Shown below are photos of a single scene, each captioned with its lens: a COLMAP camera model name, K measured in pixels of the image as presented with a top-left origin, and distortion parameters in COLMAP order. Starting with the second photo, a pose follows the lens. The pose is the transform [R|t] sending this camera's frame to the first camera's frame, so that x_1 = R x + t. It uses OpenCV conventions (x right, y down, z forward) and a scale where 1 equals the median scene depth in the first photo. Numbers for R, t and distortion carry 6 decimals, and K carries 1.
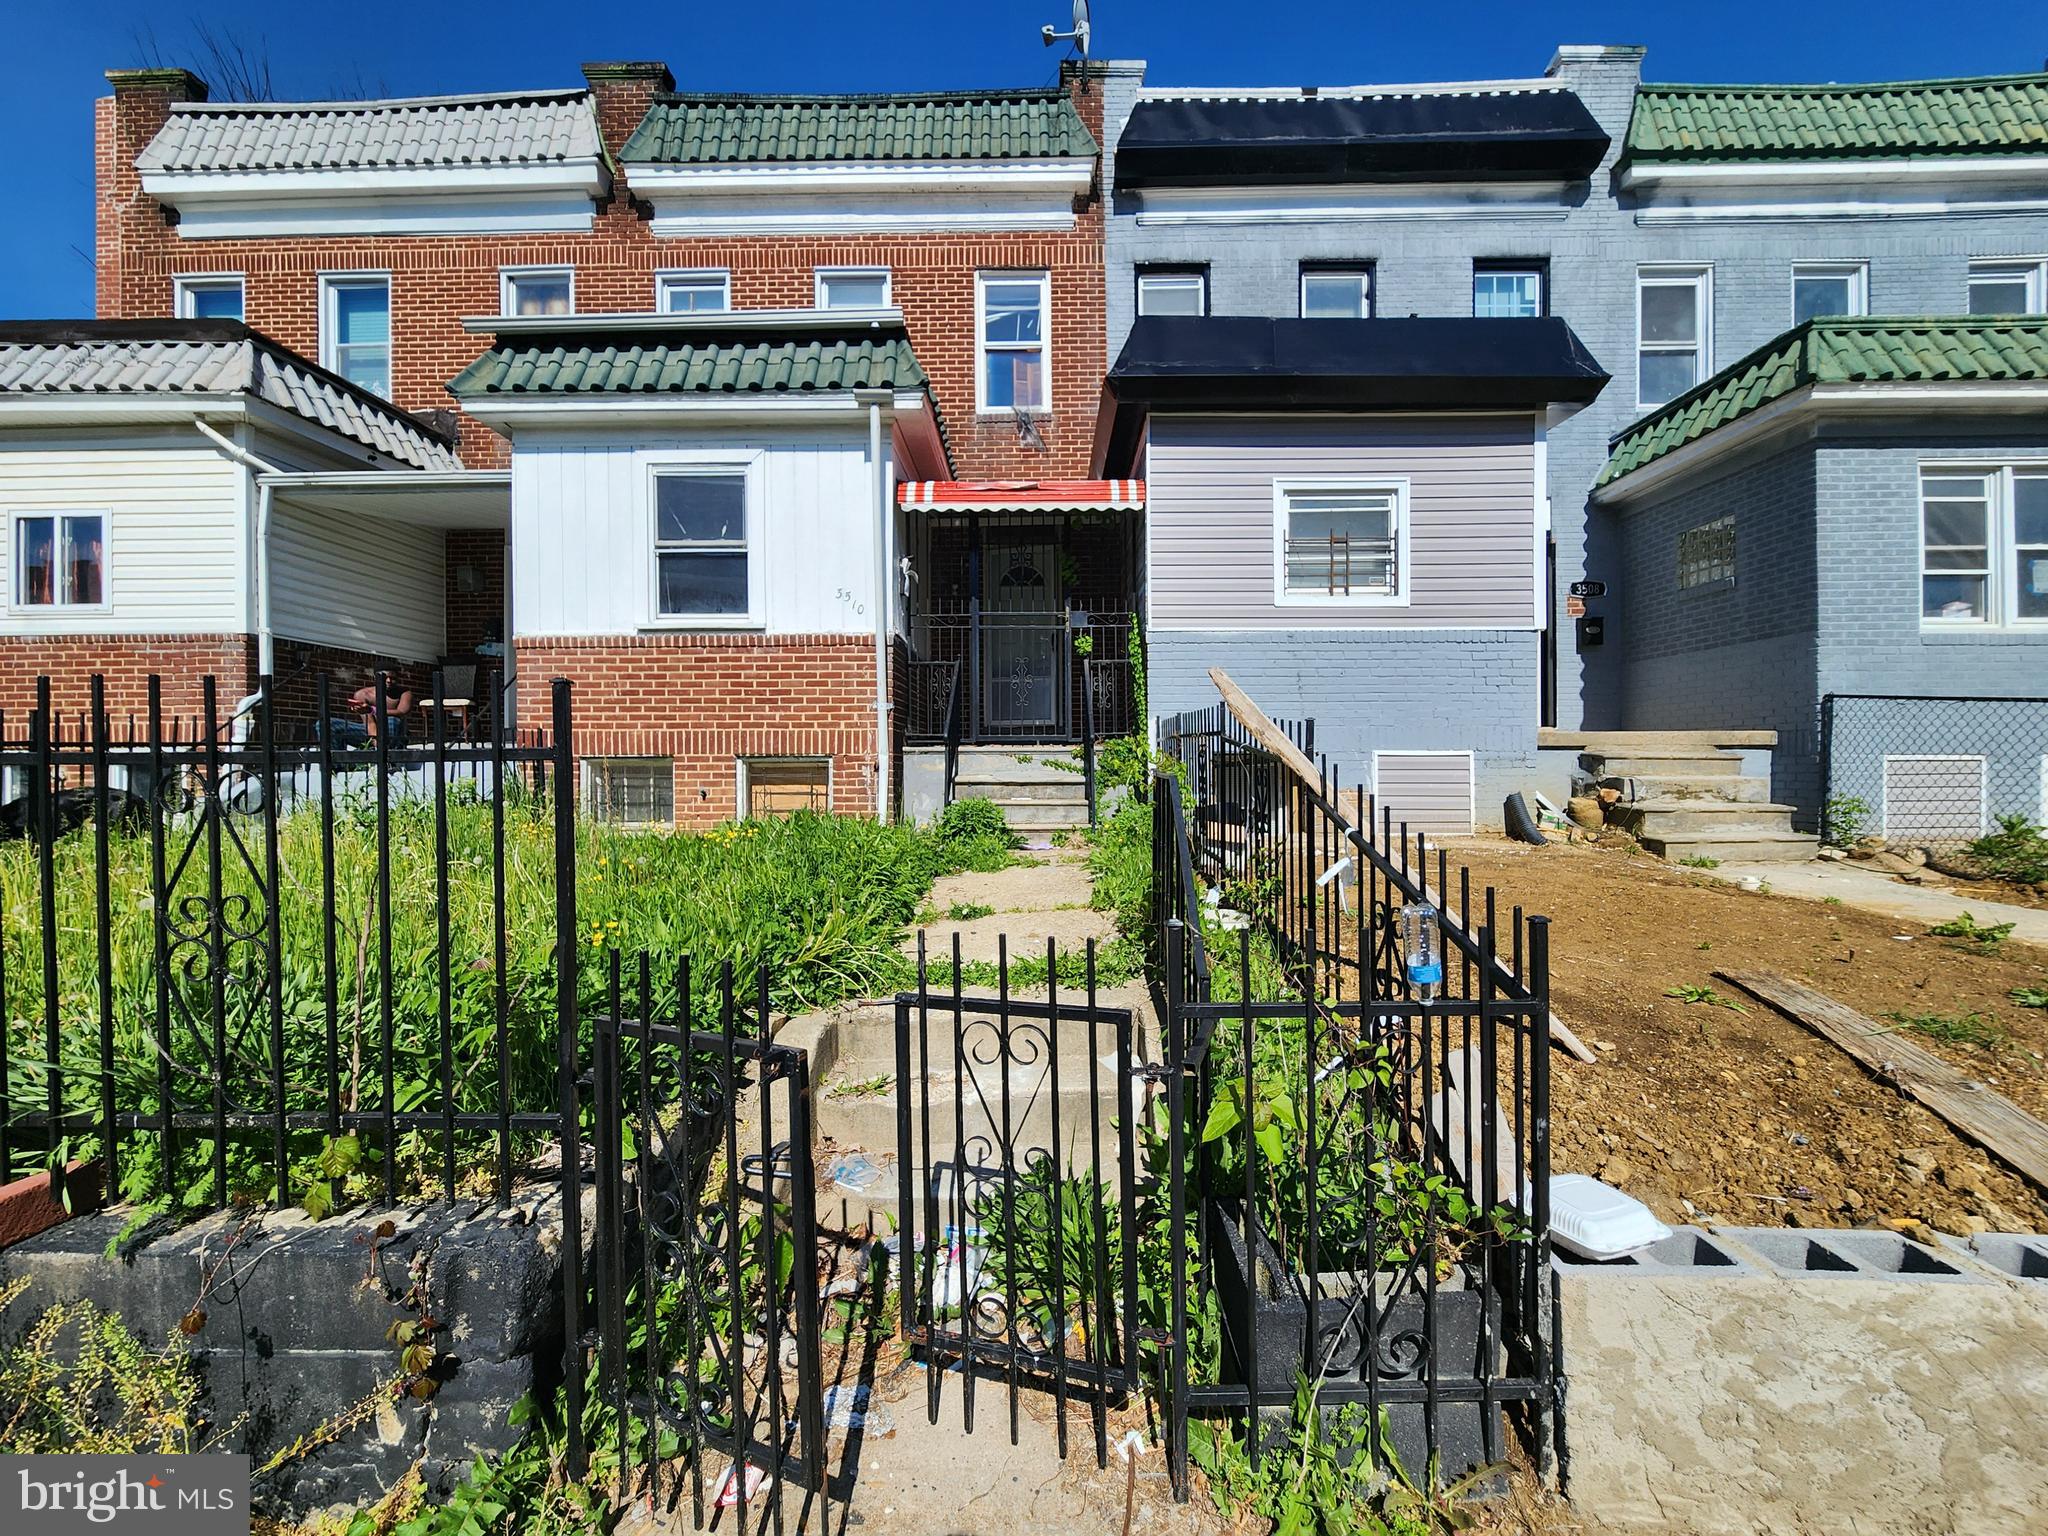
lens RADIAL K [[833.1, 0, 1023.2], [0, 833.1, 727.2], [0, 0, 1]] dist [-0.000353, -0.000974]
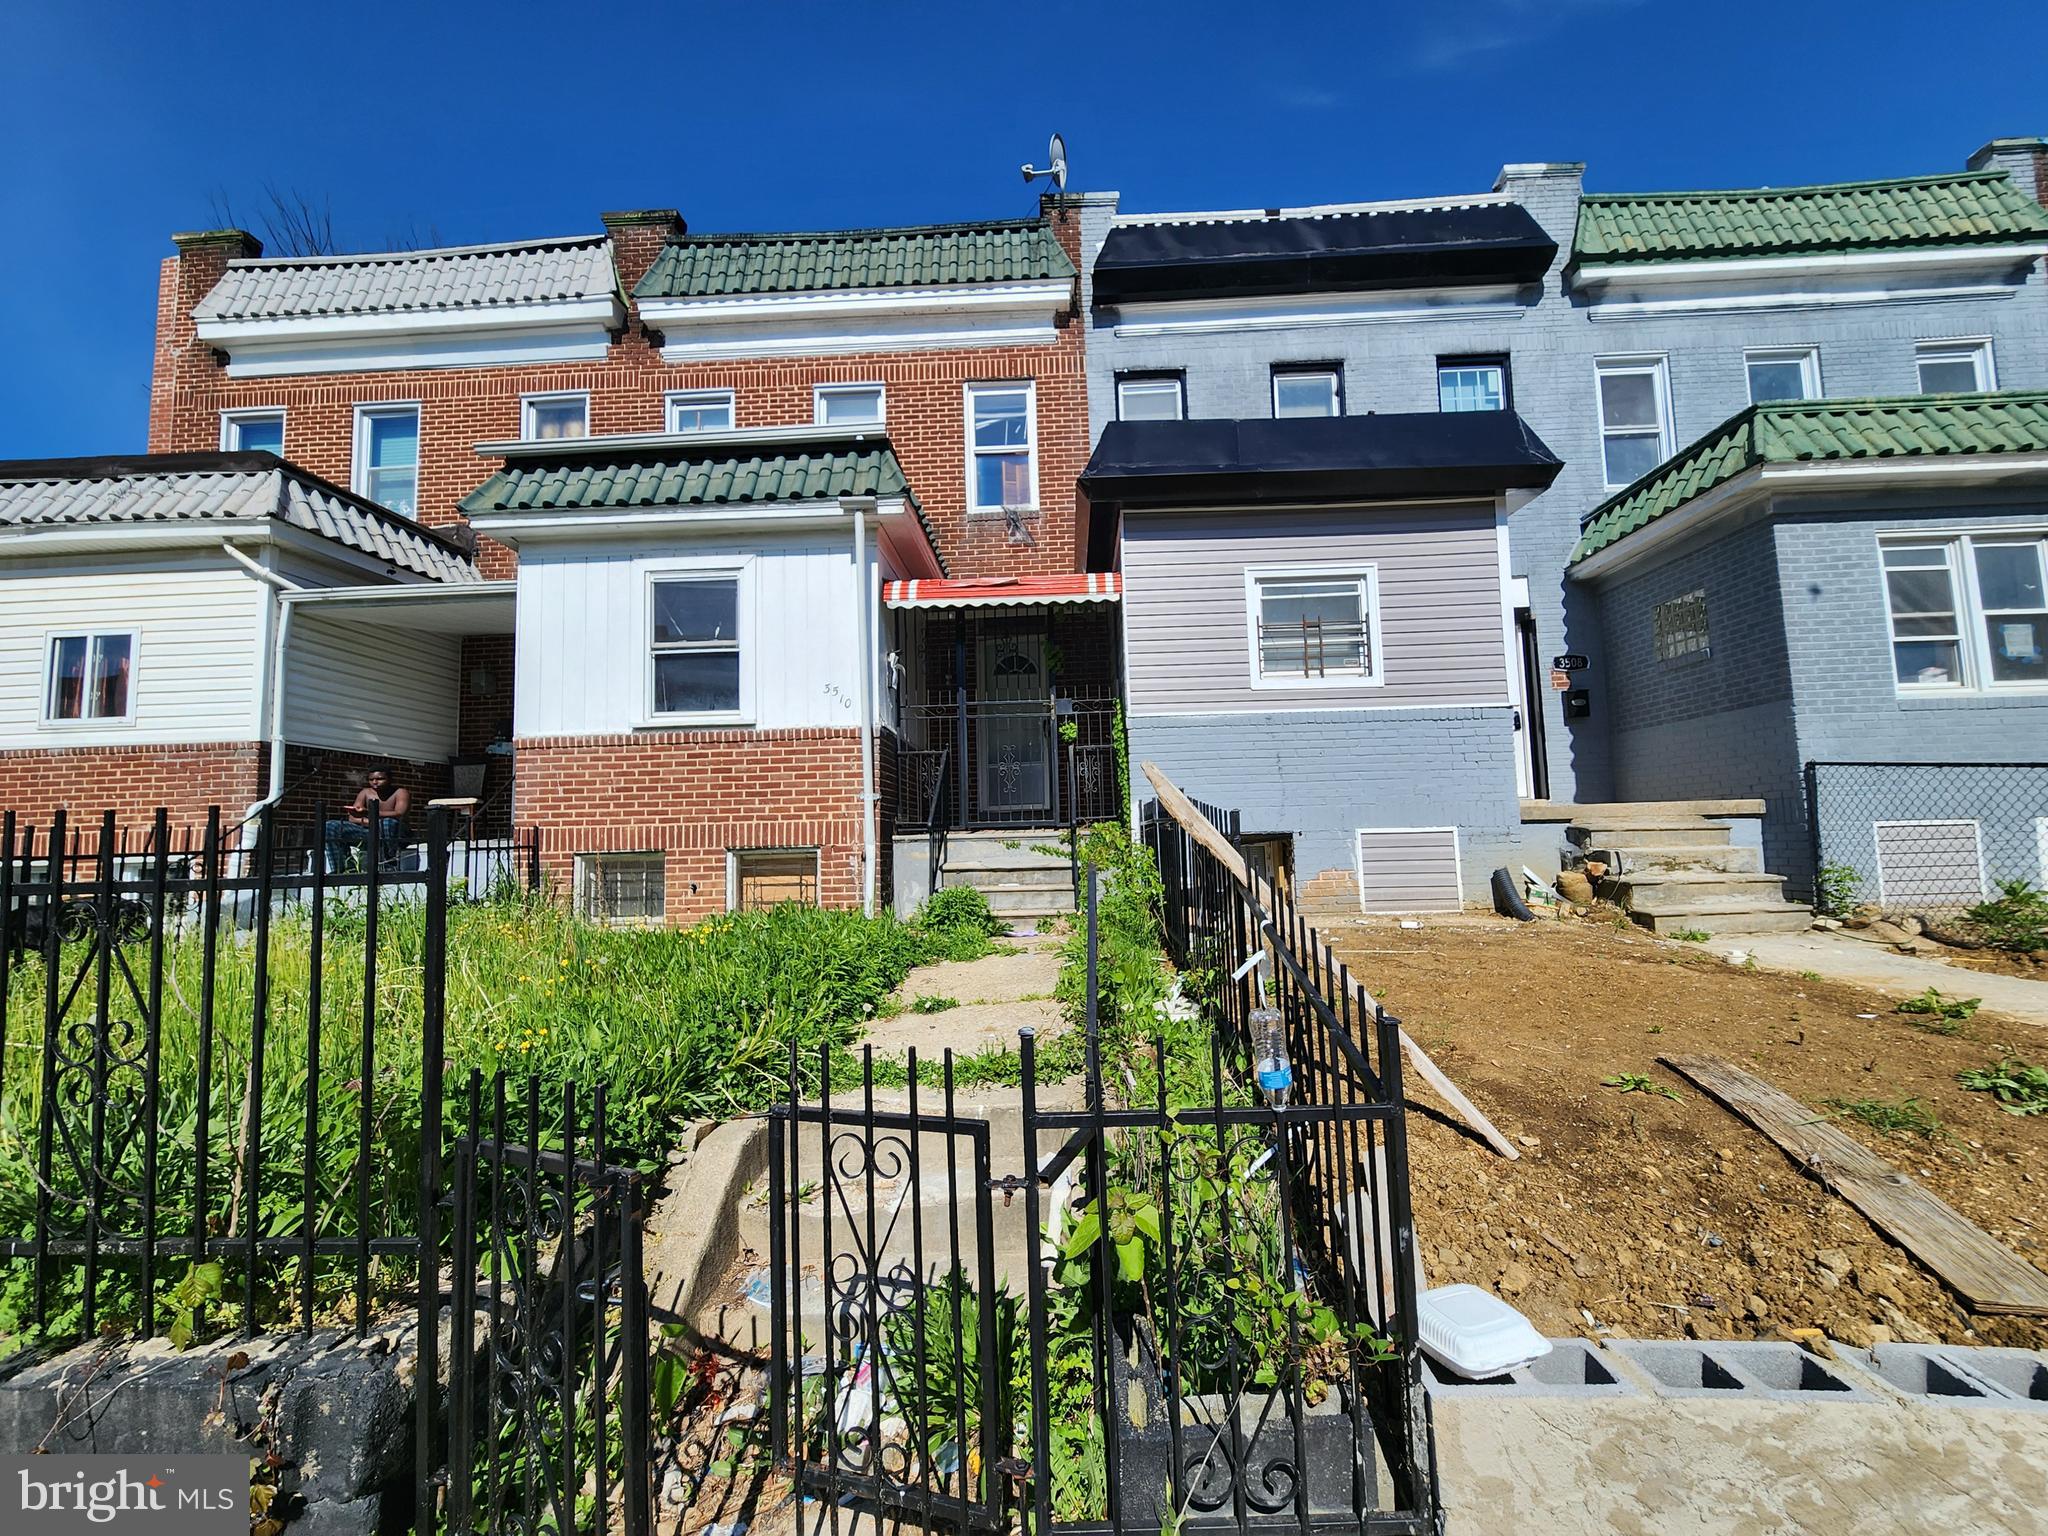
lens RADIAL K [[833.1, 0, 1127.9], [0, 833.1, 714.3], [0, 0, 1]] dist [-0.000353, -0.000974]
pose [[0.999575, -0.024572, -0.015680, 0.166139], [0.023097, 0.995840, -0.088147, -0.028432], [0.017780, 0.087747, 0.995984, -0.021303]]
